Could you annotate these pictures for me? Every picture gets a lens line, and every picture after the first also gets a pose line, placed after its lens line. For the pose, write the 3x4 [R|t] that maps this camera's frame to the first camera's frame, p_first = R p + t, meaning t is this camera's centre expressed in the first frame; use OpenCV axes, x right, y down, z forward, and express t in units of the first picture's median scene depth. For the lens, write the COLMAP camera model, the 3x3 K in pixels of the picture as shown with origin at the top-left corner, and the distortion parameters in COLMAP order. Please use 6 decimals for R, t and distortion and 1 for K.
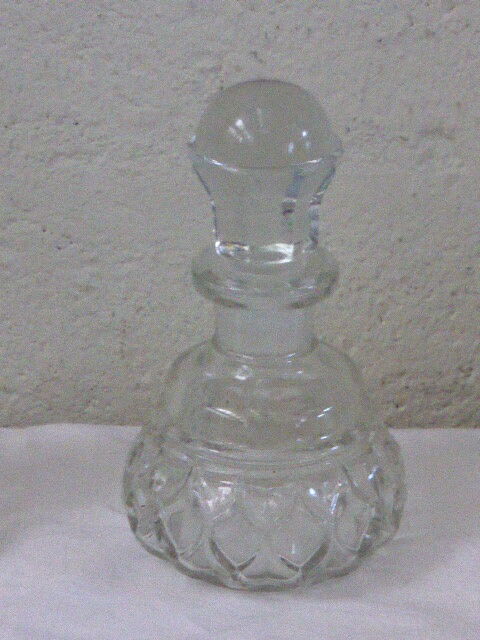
lens RADIAL K [[1930.1, 0, 240.0], [0, 1930.1, 320.0], [0, 0, 1]] dist [0.561217, -11.560724]
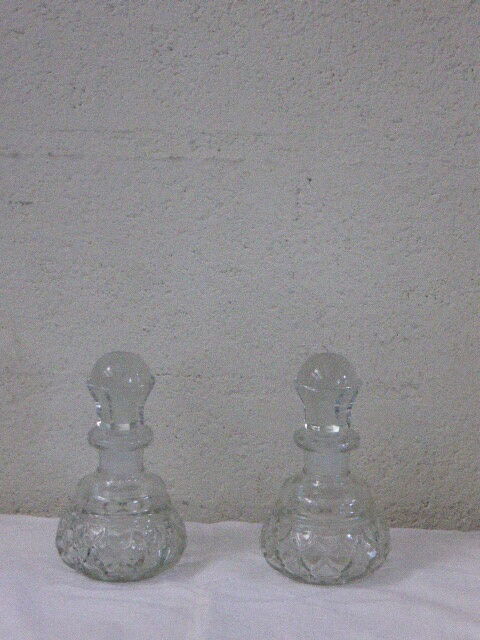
lens RADIAL K [[1405.2, 0, 240.0], [0, 1405.2, 320.0], [0, 0, 1]] dist [-0.024064, -0.424152]
pose [[0.998072, 0.018263, -0.059327, 0.006459], [-0.028785, 0.982937, -0.181674, 0.133289], [0.054997, 0.183032, 0.981568, -0.605295]]
